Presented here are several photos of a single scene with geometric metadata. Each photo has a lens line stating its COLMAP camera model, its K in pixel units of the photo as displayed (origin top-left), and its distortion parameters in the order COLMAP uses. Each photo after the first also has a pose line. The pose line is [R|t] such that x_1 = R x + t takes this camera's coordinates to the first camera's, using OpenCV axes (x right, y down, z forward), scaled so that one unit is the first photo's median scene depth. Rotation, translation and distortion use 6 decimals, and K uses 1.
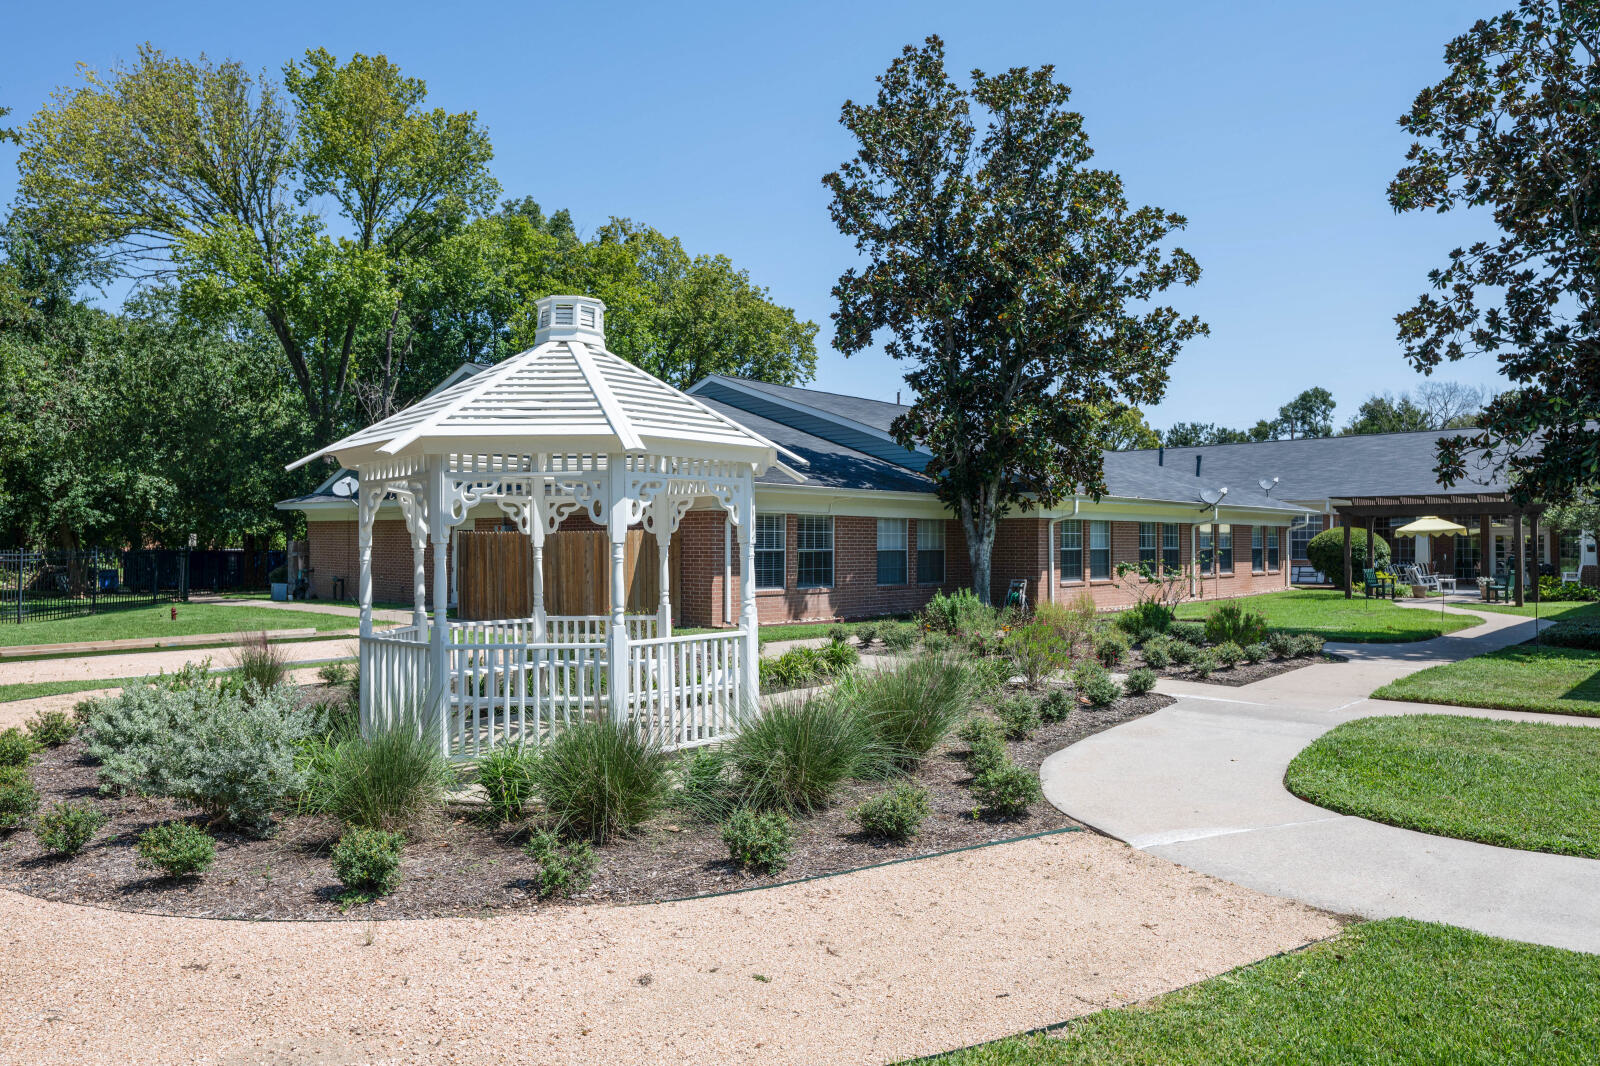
lens RADIAL K [[1036.6, 0, 800.6], [0, 1036.6, 536.8], [0, 0, 1]] dist [-0.005392, -0.001564]
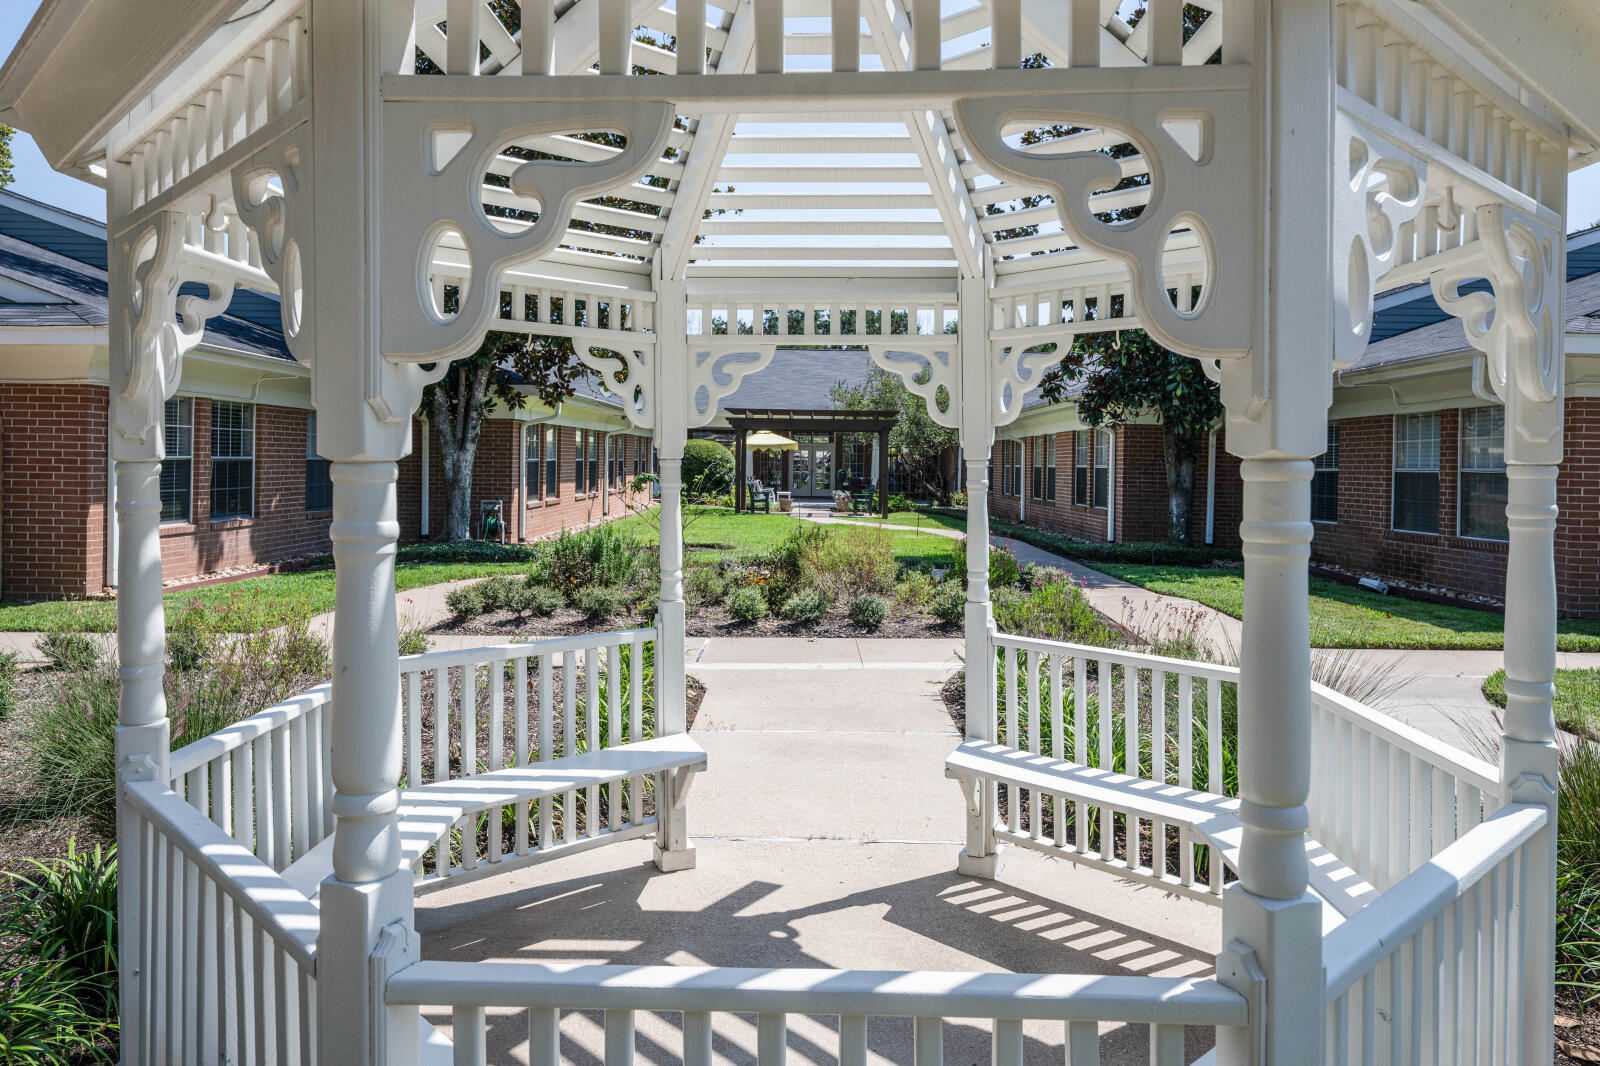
lens RADIAL K [[1163.2, 0, 799.8], [0, 1163.2, 535.7], [0, 0, 1]] dist [0.002961, 0.000165]
pose [[0.707278, -0.037176, 0.705957, -0.243987], [-0.018237, 0.997324, 0.070791, 0.003348], [-0.706700, -0.062944, 0.704708, 0.274010]]
